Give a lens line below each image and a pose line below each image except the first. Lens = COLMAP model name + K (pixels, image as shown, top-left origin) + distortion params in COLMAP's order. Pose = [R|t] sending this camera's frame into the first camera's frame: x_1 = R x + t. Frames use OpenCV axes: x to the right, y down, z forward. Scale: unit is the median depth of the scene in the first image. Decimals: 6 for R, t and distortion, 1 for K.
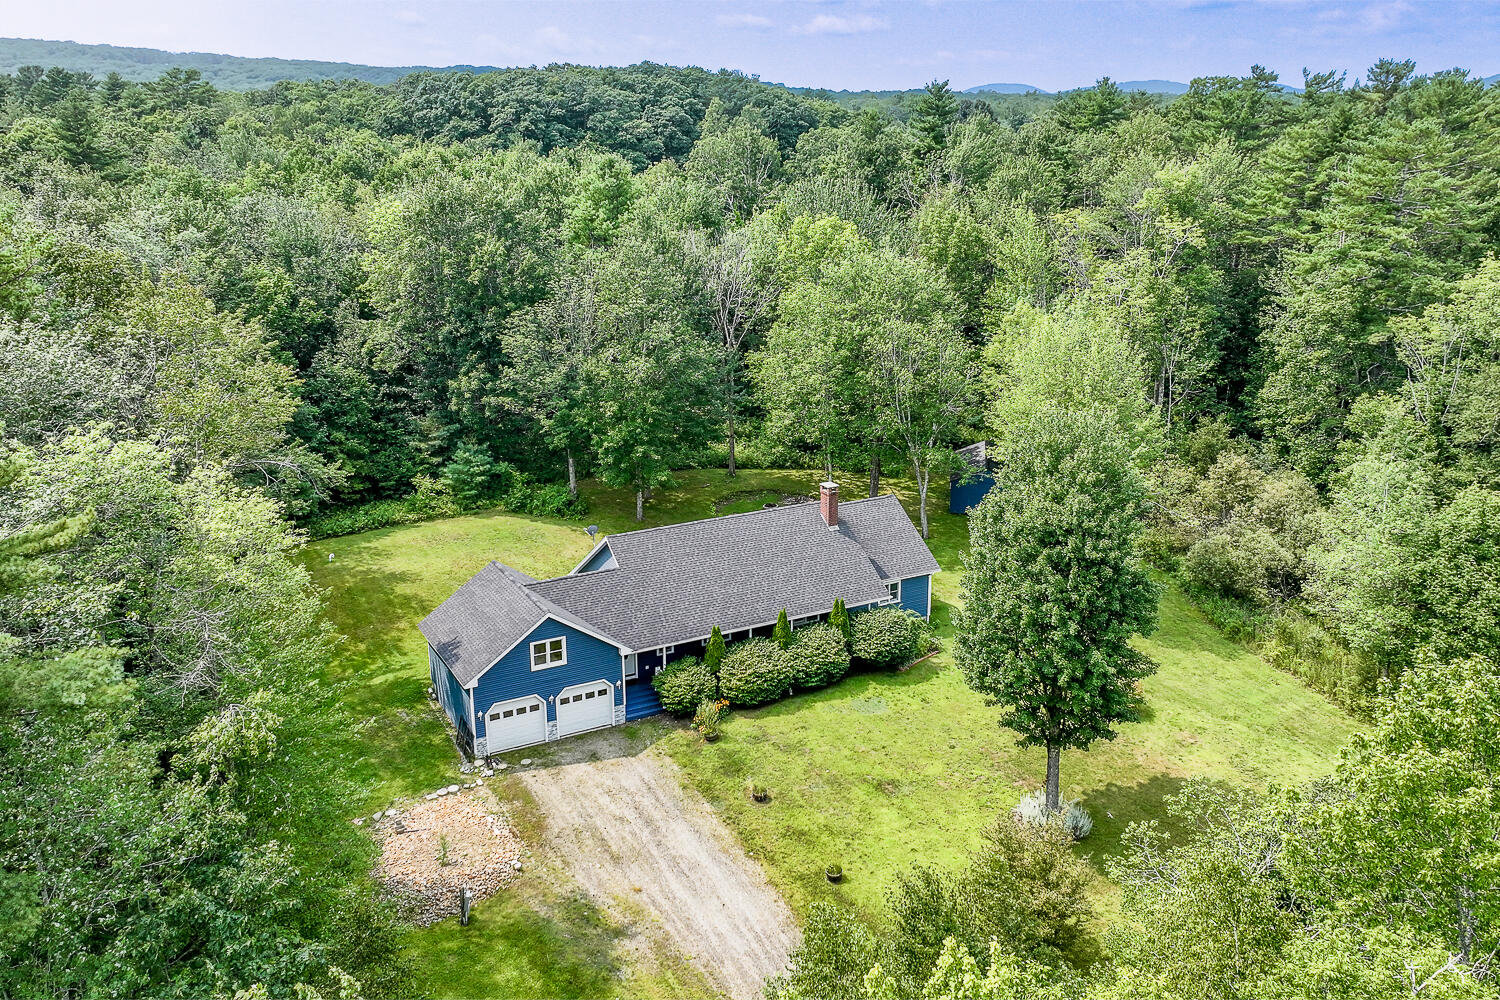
lens RADIAL K [[1262.2, 0, 750.0], [0, 1262.2, 500.0], [0, 0, 1]] dist [-0.002959, 0.000025]
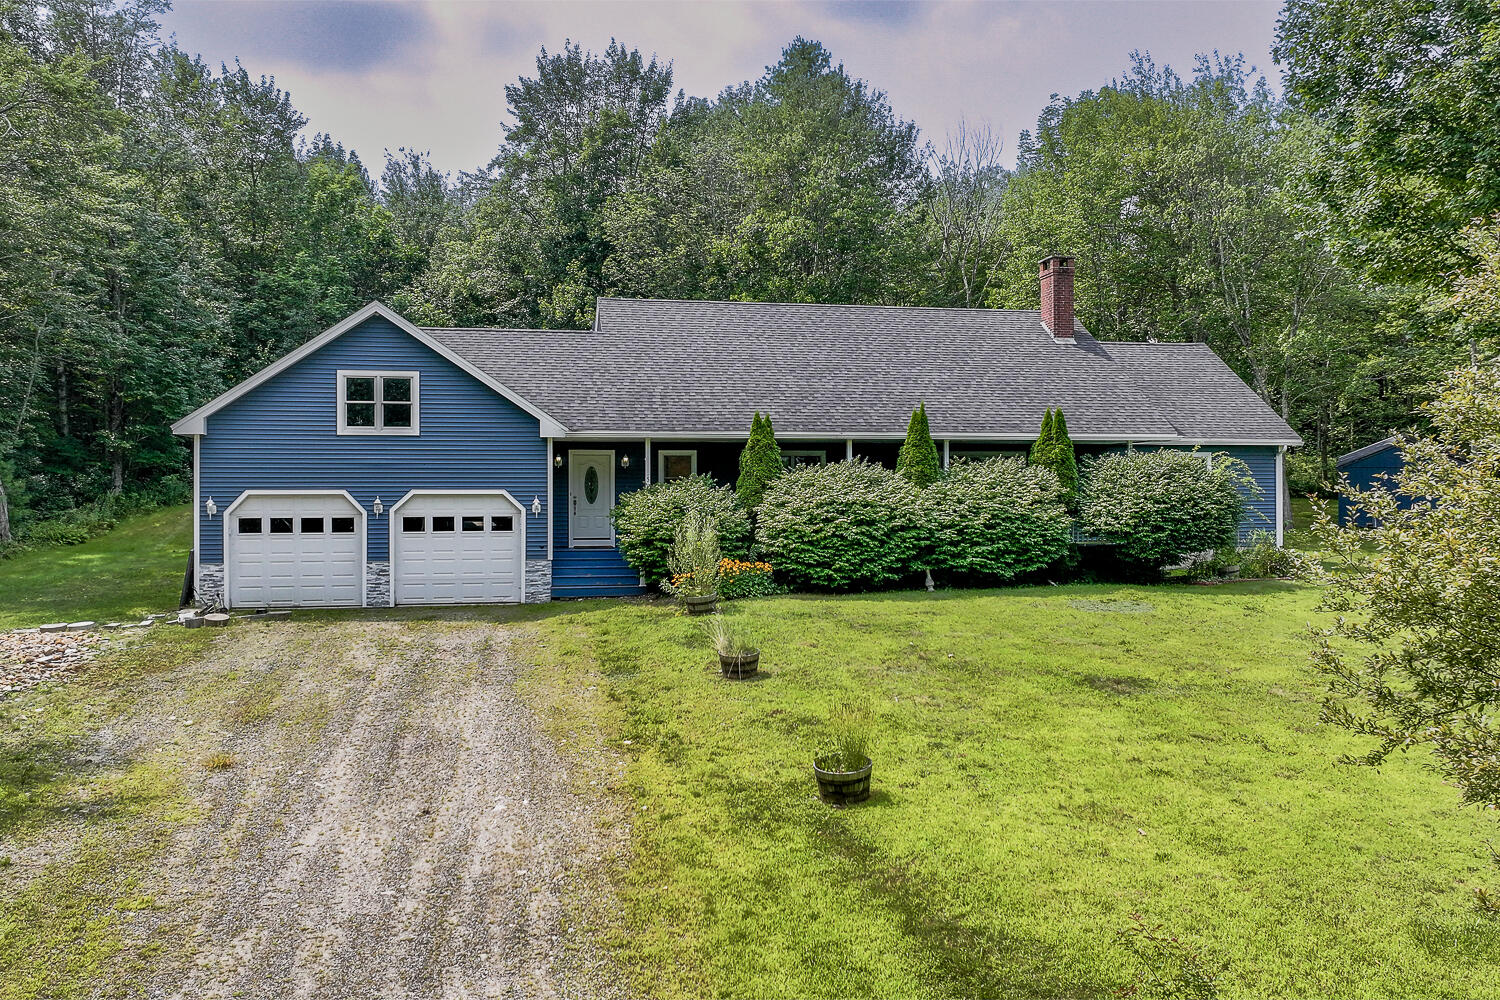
lens RADIAL K [[1262.2, 0, 750.0], [0, 1262.2, 500.0], [0, 0, 1]] dist [-0.002959, 0.000025]
pose [[0.957797, 0.009694, -0.287283, 0.104899], [-0.087553, 0.961780, -0.259447, 0.258188], [0.273788, 0.273651, 0.922039, 0.596528]]
